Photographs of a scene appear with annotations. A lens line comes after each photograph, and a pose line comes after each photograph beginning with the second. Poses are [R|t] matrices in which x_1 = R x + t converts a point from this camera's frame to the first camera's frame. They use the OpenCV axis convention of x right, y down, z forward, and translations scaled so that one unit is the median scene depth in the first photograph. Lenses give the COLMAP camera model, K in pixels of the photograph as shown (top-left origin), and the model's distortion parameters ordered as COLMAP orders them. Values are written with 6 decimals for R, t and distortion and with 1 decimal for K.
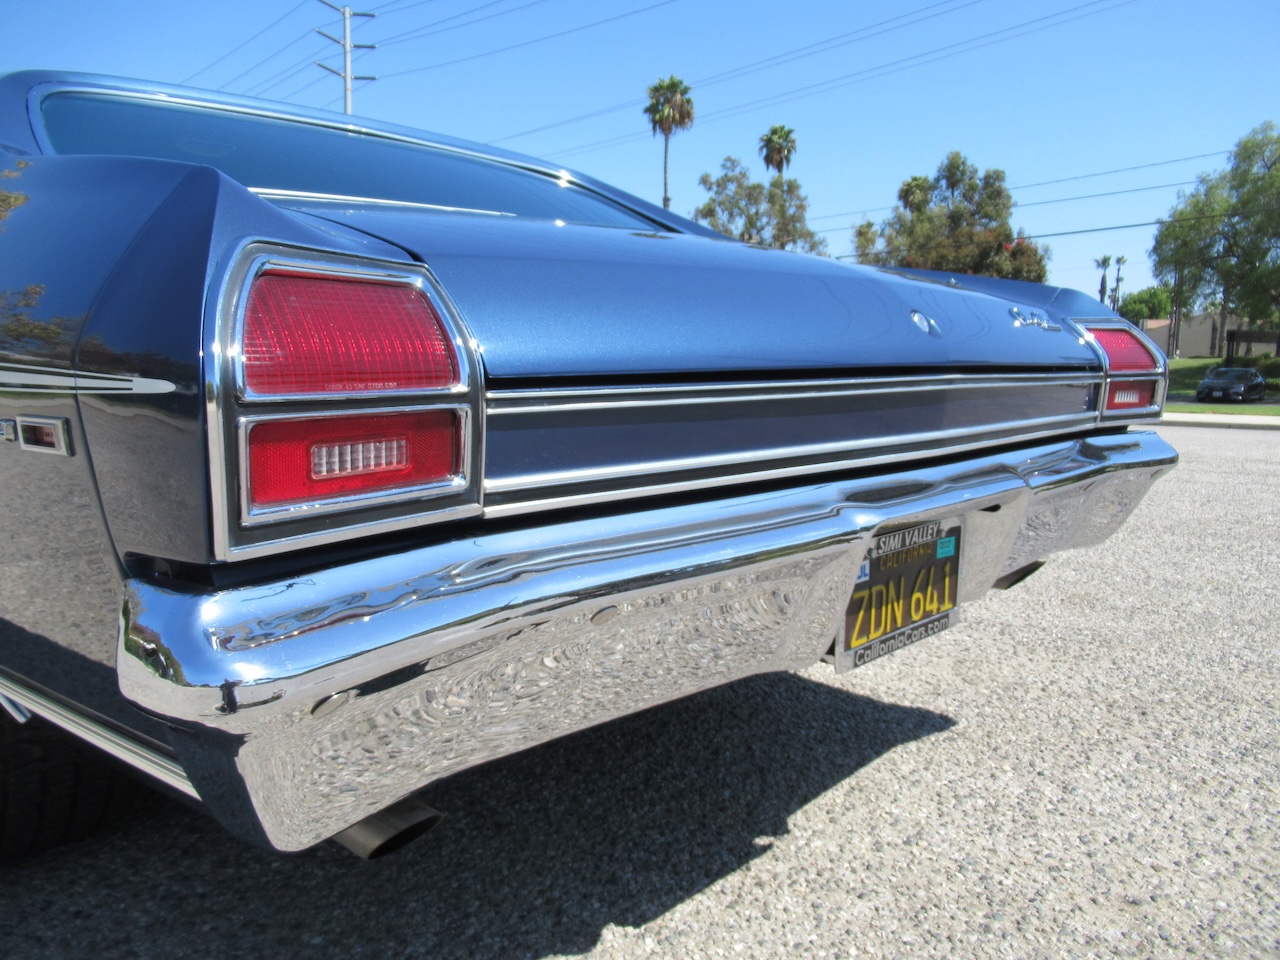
lens RADIAL K [[943.2, 0, 640.0], [0, 943.2, 480.0], [0, 0, 1]] dist [-0.010183, -0.005641]
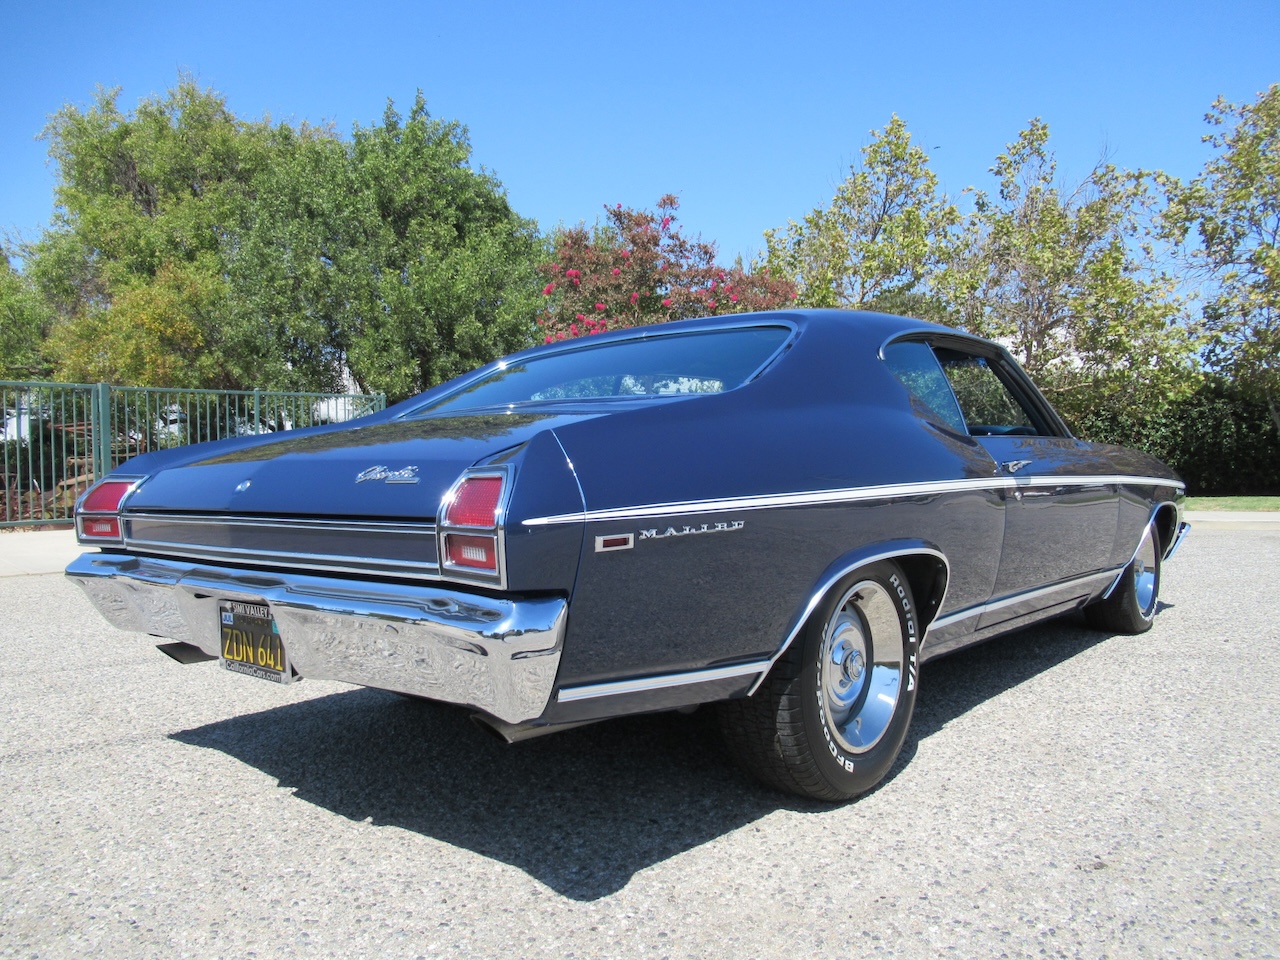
lens RADIAL K [[955.0, 0, 638.1], [0, 955.0, 482.4], [0, 0, 1]] dist [-0.004032, -0.002117]
pose [[0.072125, 0.012313, -0.997320, 1.919433], [-0.109412, 0.993987, 0.004359, -0.236692], [0.991376, 0.108805, 0.073039, 1.441373]]
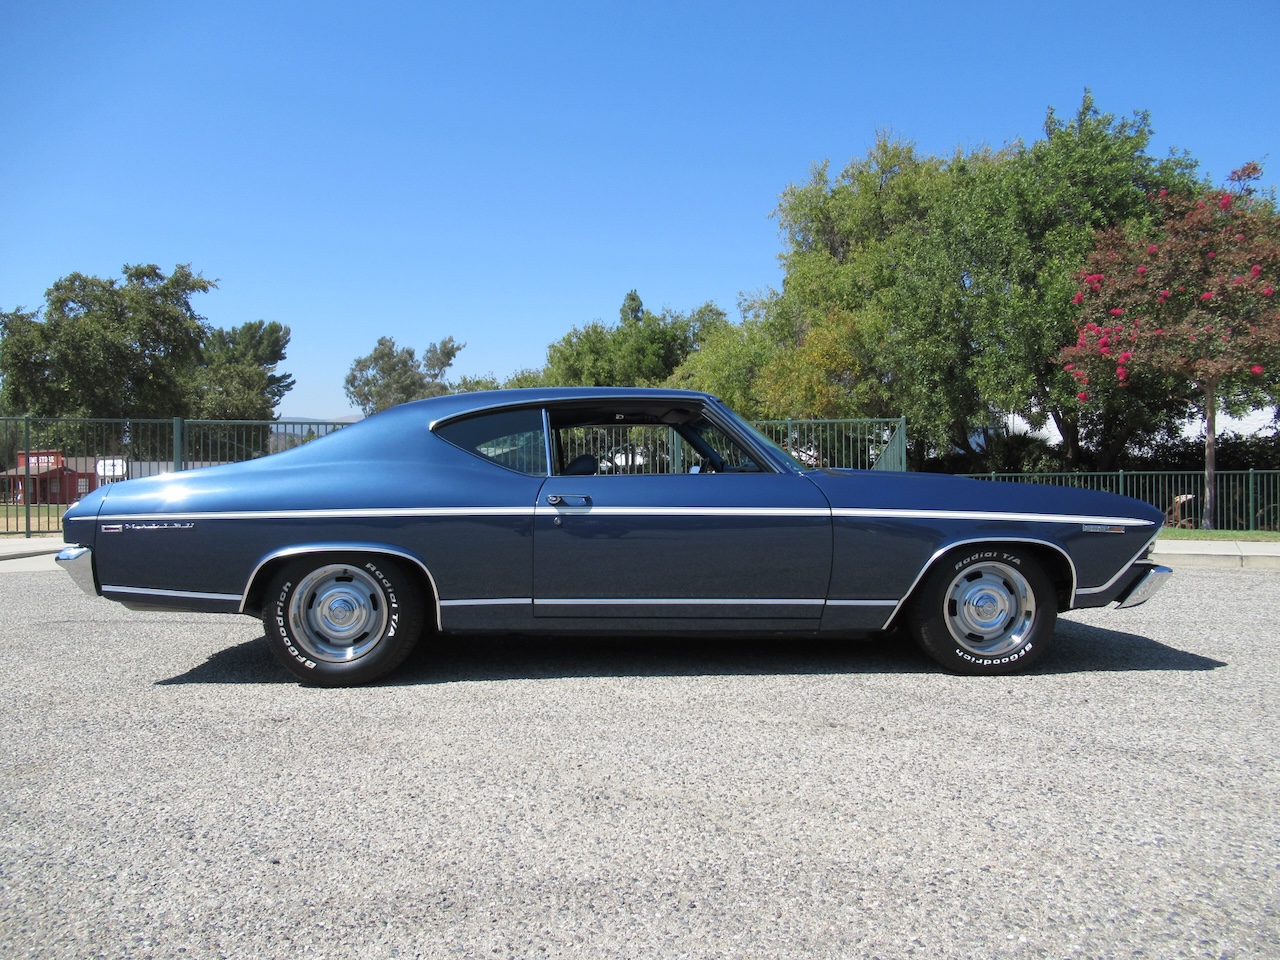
lens RADIAL K [[955.0, 0, 638.1], [0, 955.0, 482.4], [0, 0, 1]] dist [-0.004032, -0.002117]
pose [[-0.678607, -0.000722, -0.734501, 1.788926], [-0.086965, 0.993044, 0.079371, -0.734800], [0.729335, 0.117737, -0.673950, 5.126477]]
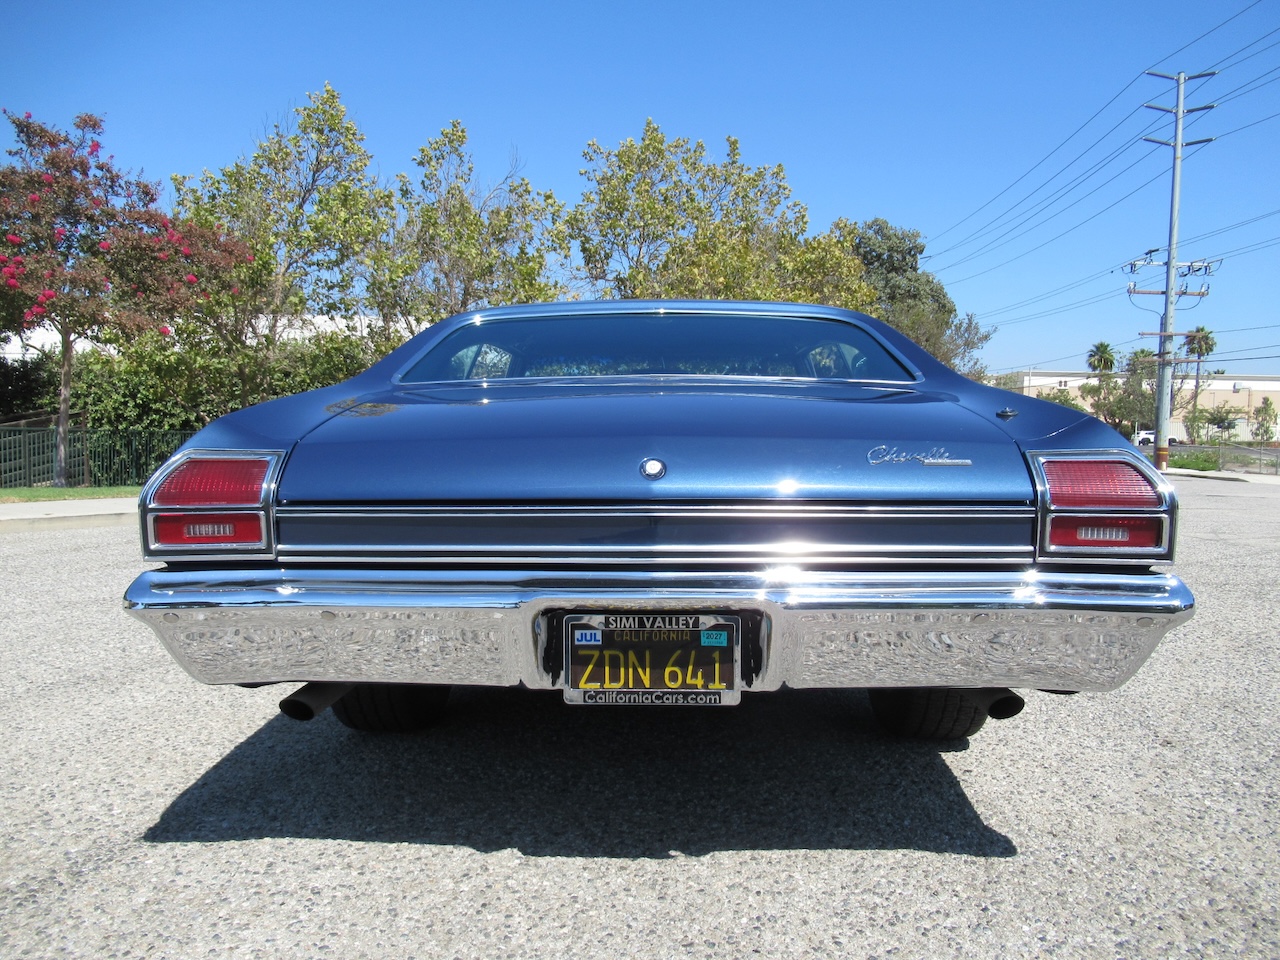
lens RADIAL K [[948.0, 0, 641.8], [0, 948.0, 479.4], [0, 0, 1]] dist [-0.002177, -0.006767]
pose [[0.680642, 0.029238, -0.732033, 1.193998], [-0.093246, 0.994534, -0.046978, -0.074448], [0.726658, 0.100234, 0.679648, 0.028337]]
